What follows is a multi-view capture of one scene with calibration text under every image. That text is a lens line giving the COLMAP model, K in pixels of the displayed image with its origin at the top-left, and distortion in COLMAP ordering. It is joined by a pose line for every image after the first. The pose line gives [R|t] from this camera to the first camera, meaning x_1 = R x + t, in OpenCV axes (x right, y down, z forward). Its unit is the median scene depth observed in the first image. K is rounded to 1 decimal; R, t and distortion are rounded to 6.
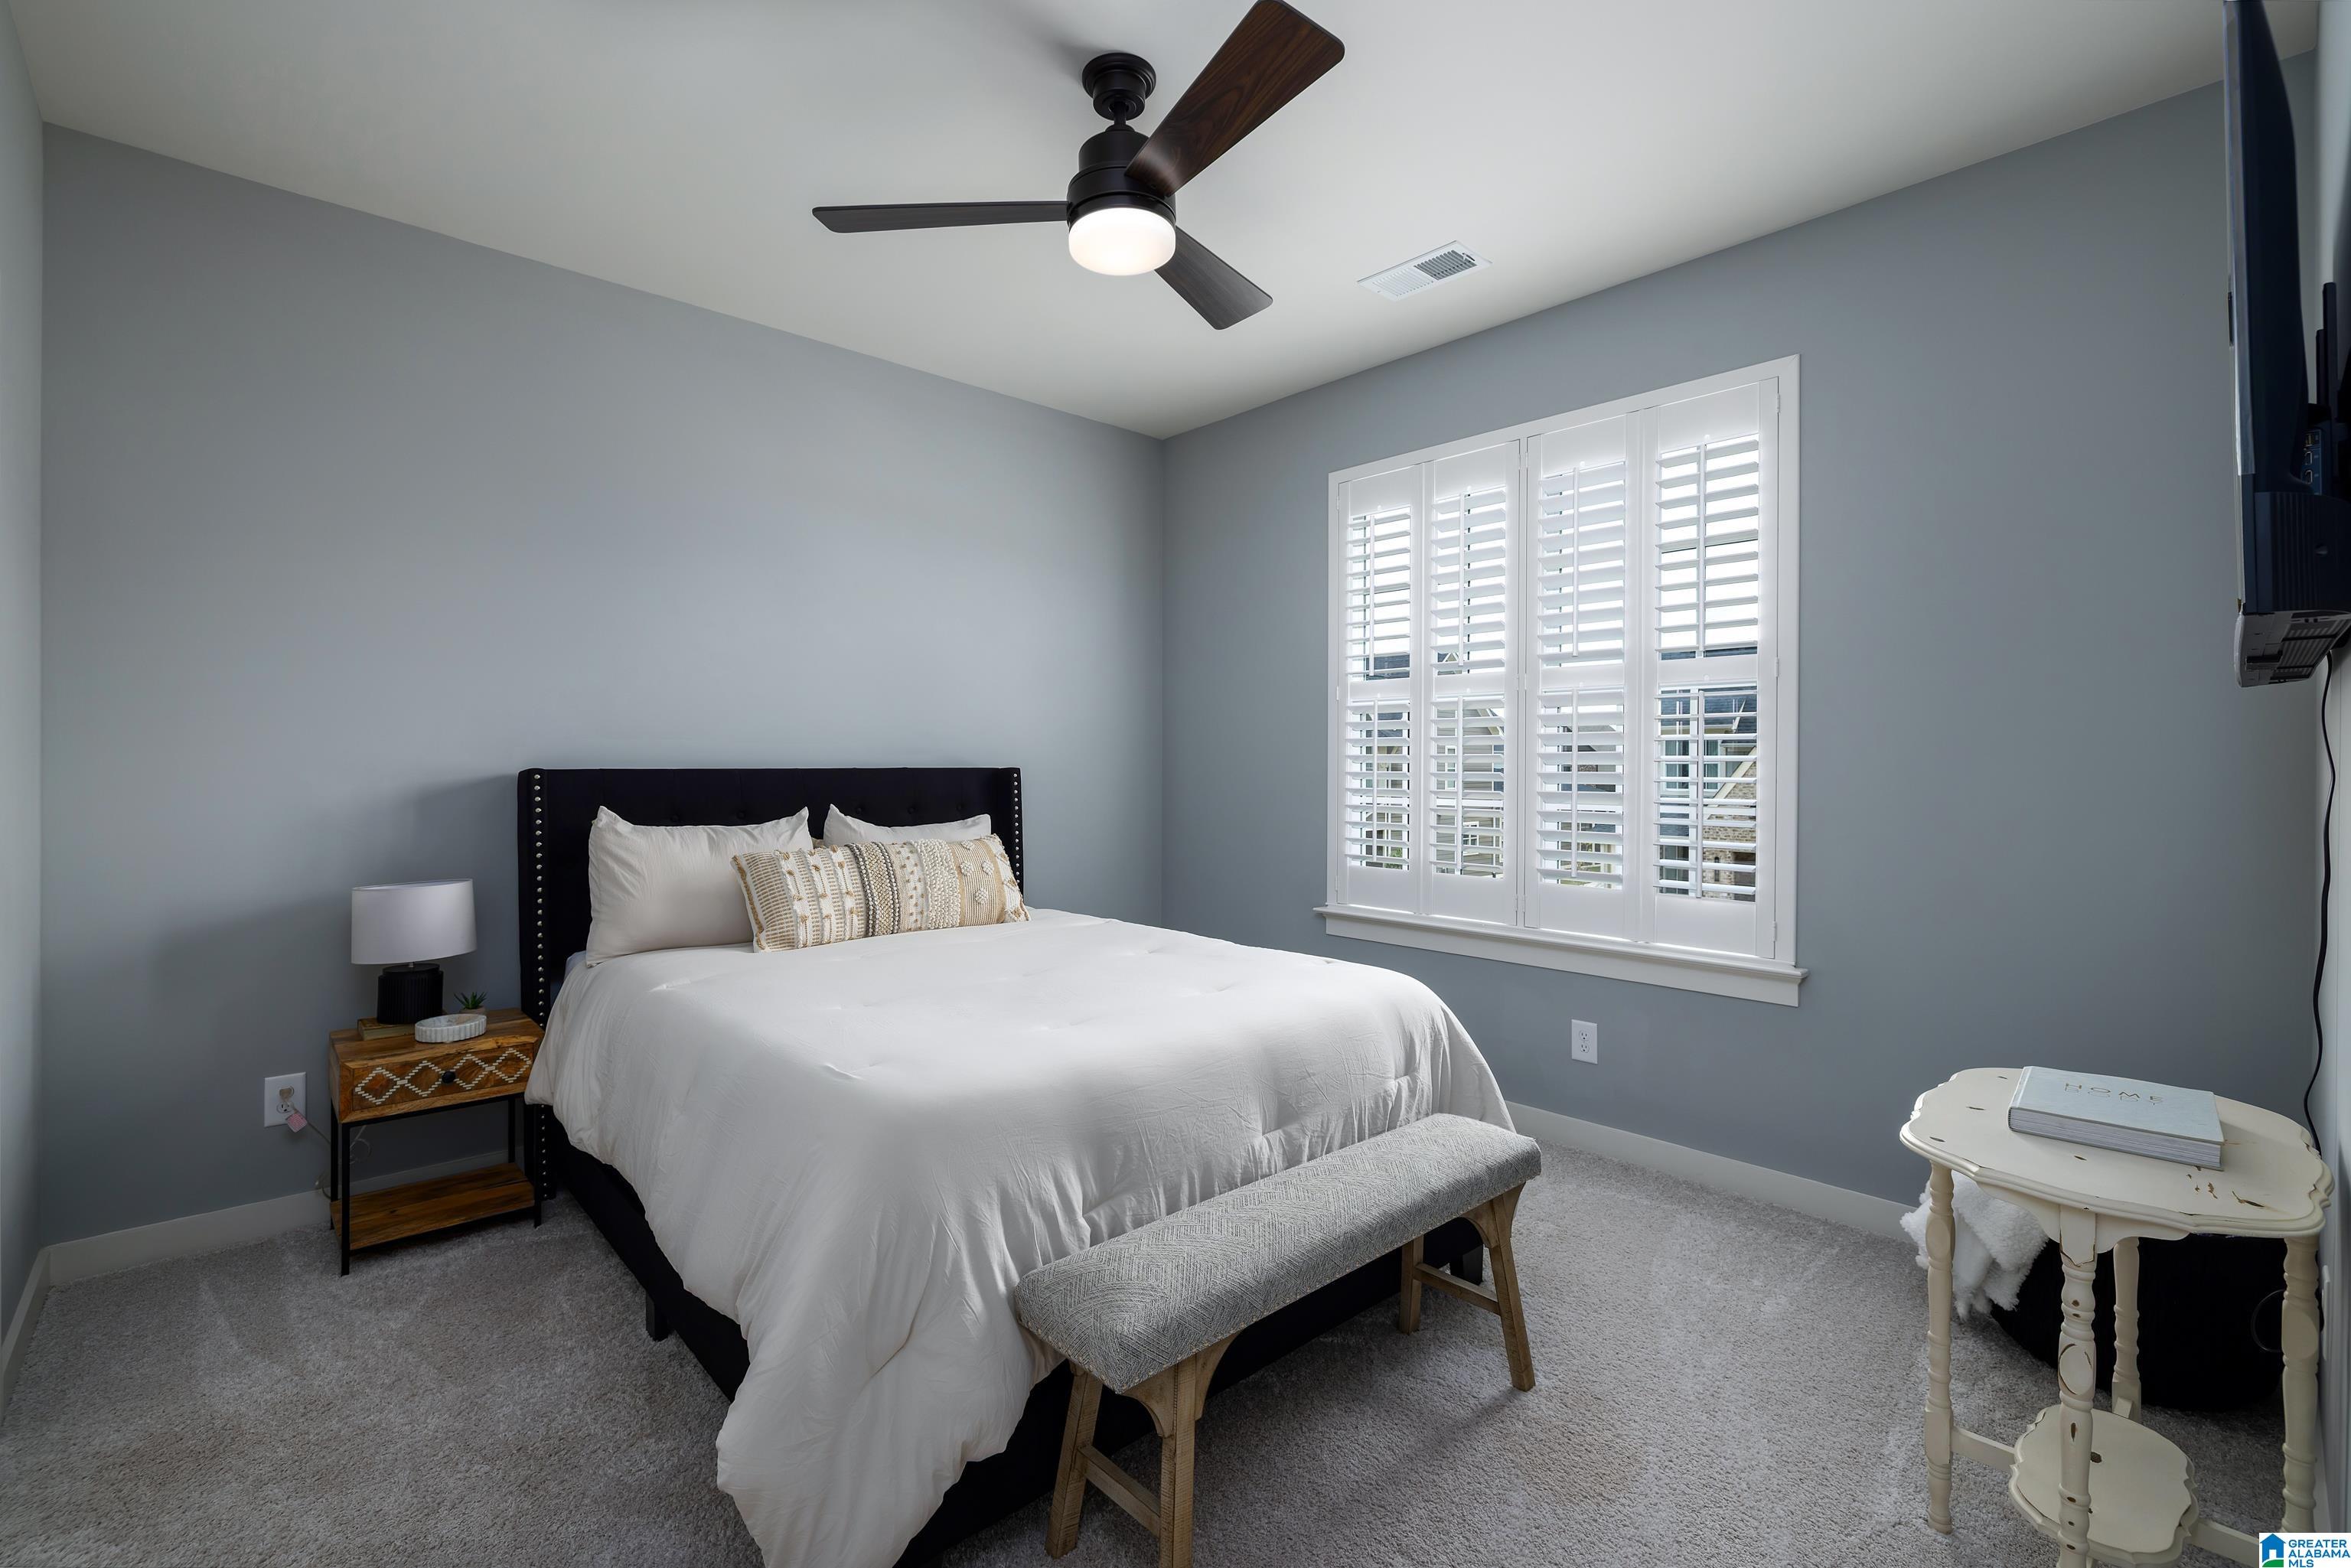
lens RADIAL K [[1055.6, 0, 1171.7], [0, 1055.6, 781.8], [0, 0, 1]] dist [-0.002561, -0.000136]
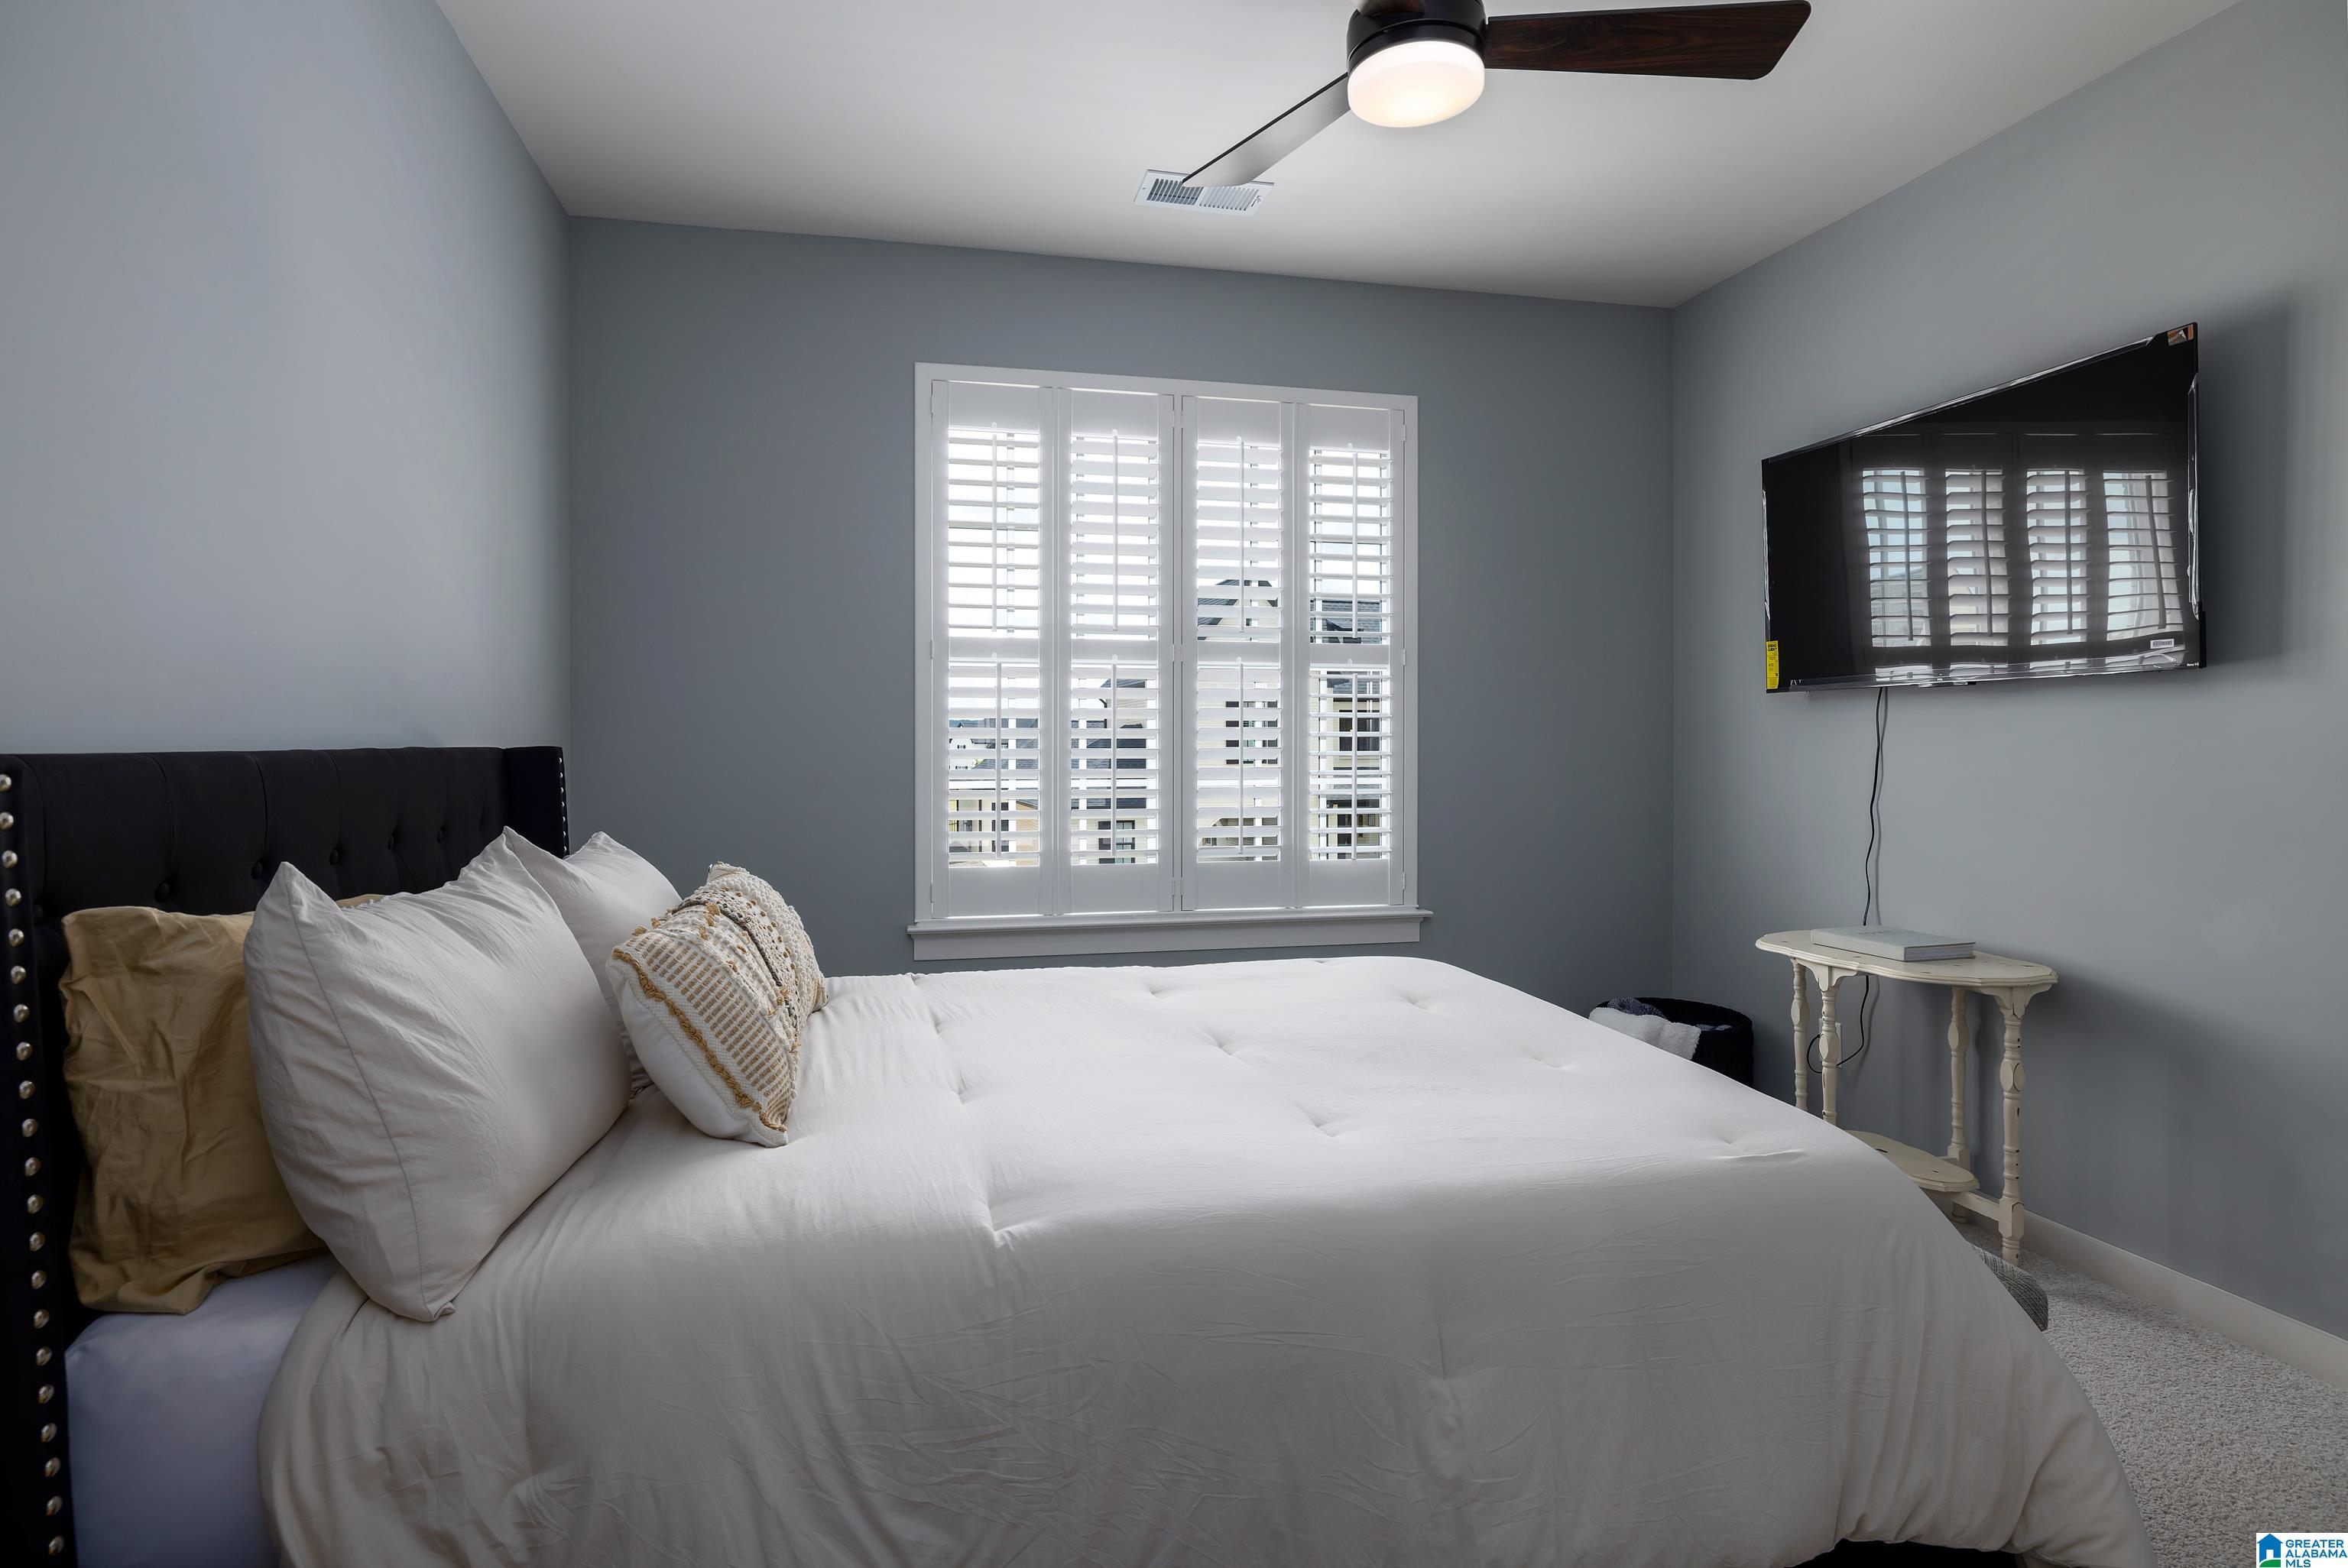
lens RADIAL K [[1207.2, 0, 1182.2], [0, 1207.2, 763.5], [0, 0, 1]] dist [0.003025, 0.000439]
pose [[0.509000, -0.019431, 0.860547, -0.625731], [0.016398, 0.999783, 0.012876, -0.009468], [-0.860611, 0.007557, 0.509208, 0.460435]]
